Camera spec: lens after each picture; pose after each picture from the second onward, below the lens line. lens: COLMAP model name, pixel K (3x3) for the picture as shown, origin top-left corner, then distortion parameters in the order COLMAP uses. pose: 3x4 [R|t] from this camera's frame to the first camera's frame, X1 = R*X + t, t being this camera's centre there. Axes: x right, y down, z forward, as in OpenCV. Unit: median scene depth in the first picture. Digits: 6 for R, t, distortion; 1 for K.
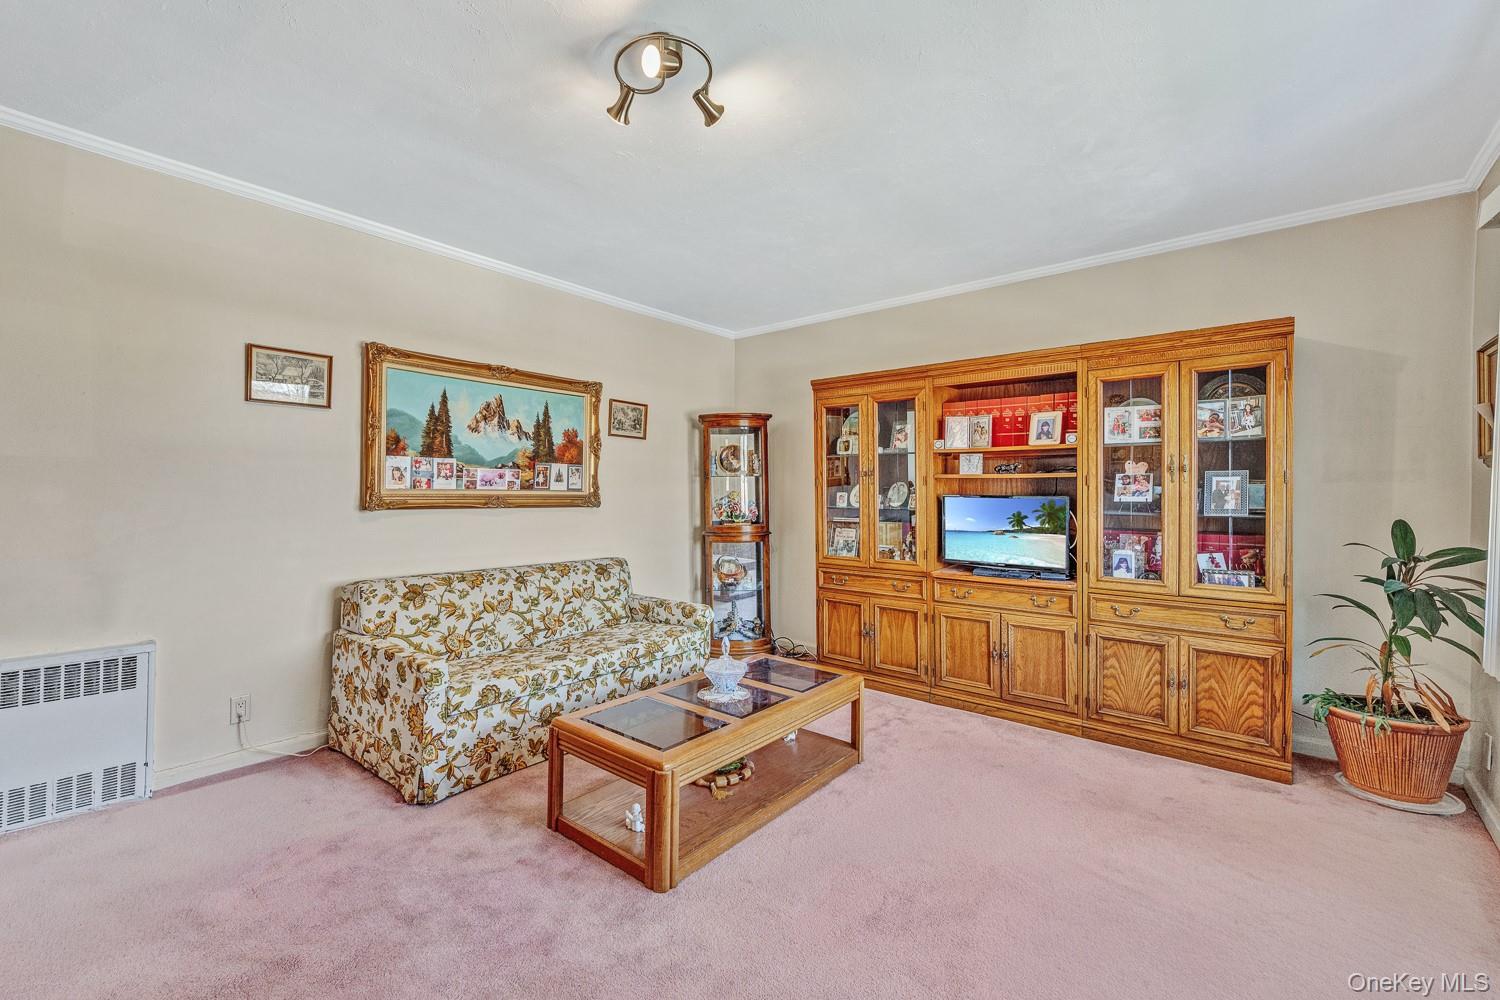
lens RADIAL K [[619.0, 0, 750.4], [0, 619.0, 492.1], [0, 0, 1]] dist [-0.001001, -0.000207]
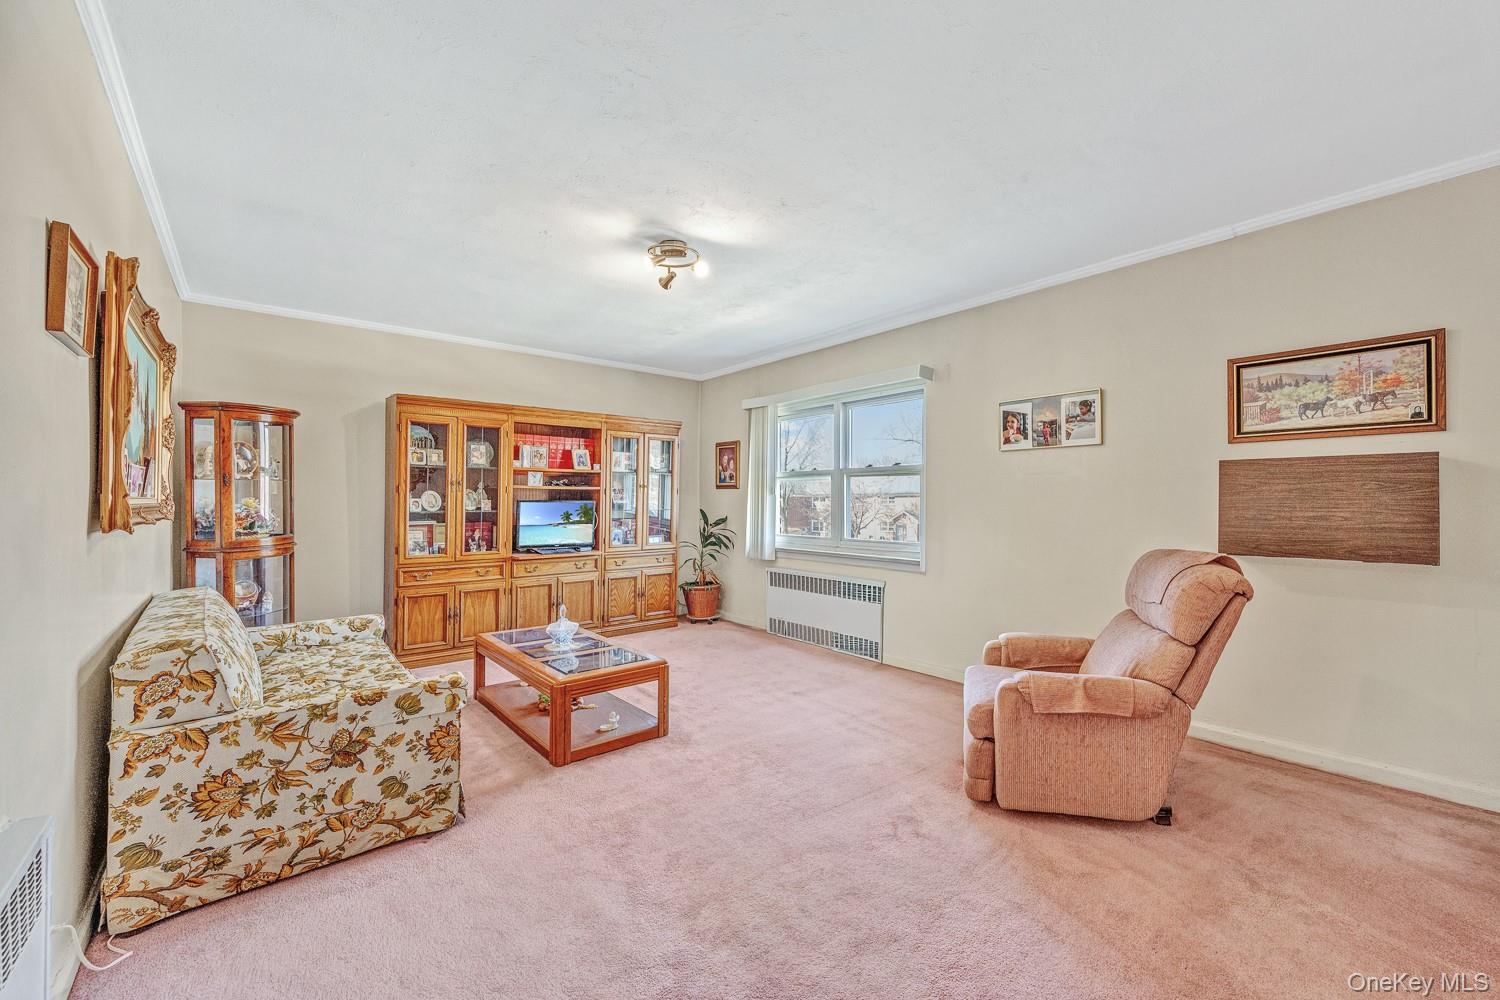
lens RADIAL K [[587.8, 0, 751.6], [0, 587.8, 497.0], [0, 0, 1]] dist [-0.008105, 0.000049]
pose [[0.178221, -0.000051, 0.983990, -0.959703], [-0.002270, 0.999997, 0.000463, -0.005220], [-0.983988, -0.002316, 0.178221, 0.271180]]
